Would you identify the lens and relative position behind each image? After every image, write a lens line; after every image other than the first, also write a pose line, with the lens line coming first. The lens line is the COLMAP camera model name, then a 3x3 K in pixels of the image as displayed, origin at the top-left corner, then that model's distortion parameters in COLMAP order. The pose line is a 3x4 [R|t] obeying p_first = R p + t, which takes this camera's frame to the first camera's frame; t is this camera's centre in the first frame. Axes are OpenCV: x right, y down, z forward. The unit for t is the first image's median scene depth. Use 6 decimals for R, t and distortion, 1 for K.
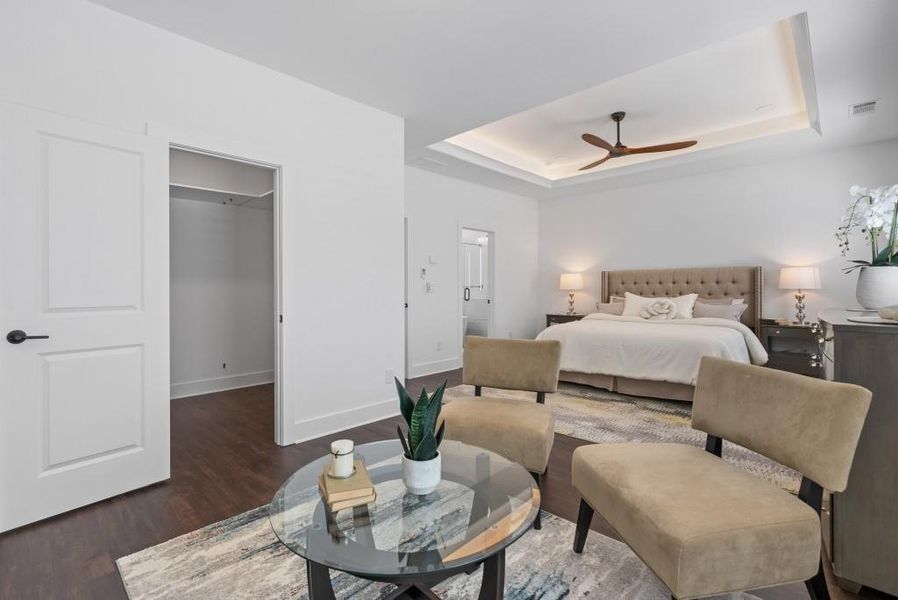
lens RADIAL K [[410.8, 0, 449.3], [0, 410.8, 304.4], [0, 0, 1]] dist [-0.004173, 0.000474]
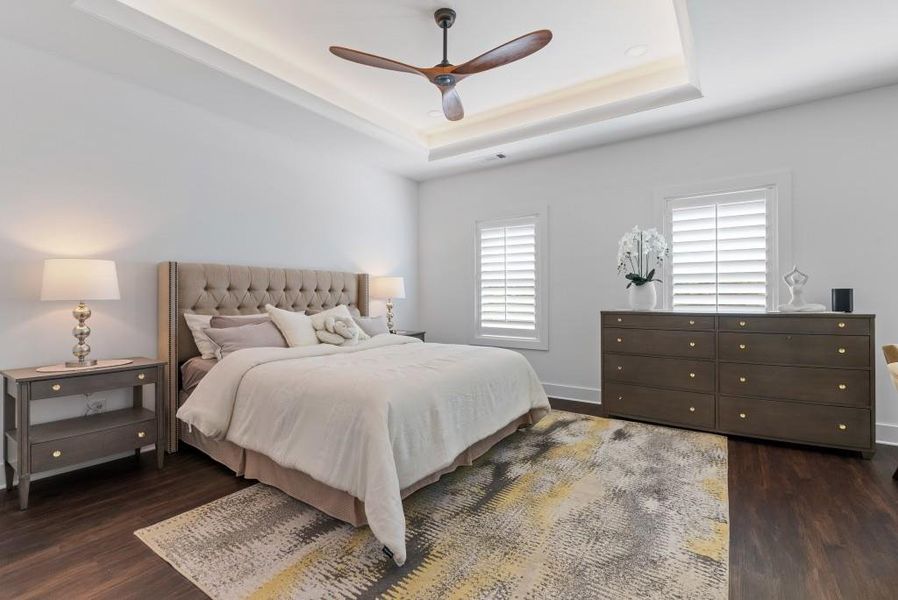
lens RADIAL K [[415.1, 0, 445.8], [0, 415.1, 288.4], [0, 0, 1]] dist [-0.001111, 0.000374]
pose [[-0.177504, 0.035884, 0.983466, -0.158722], [0.044246, 0.998615, -0.028451, -0.025150], [-0.983125, 0.038464, -0.178846, 0.893117]]
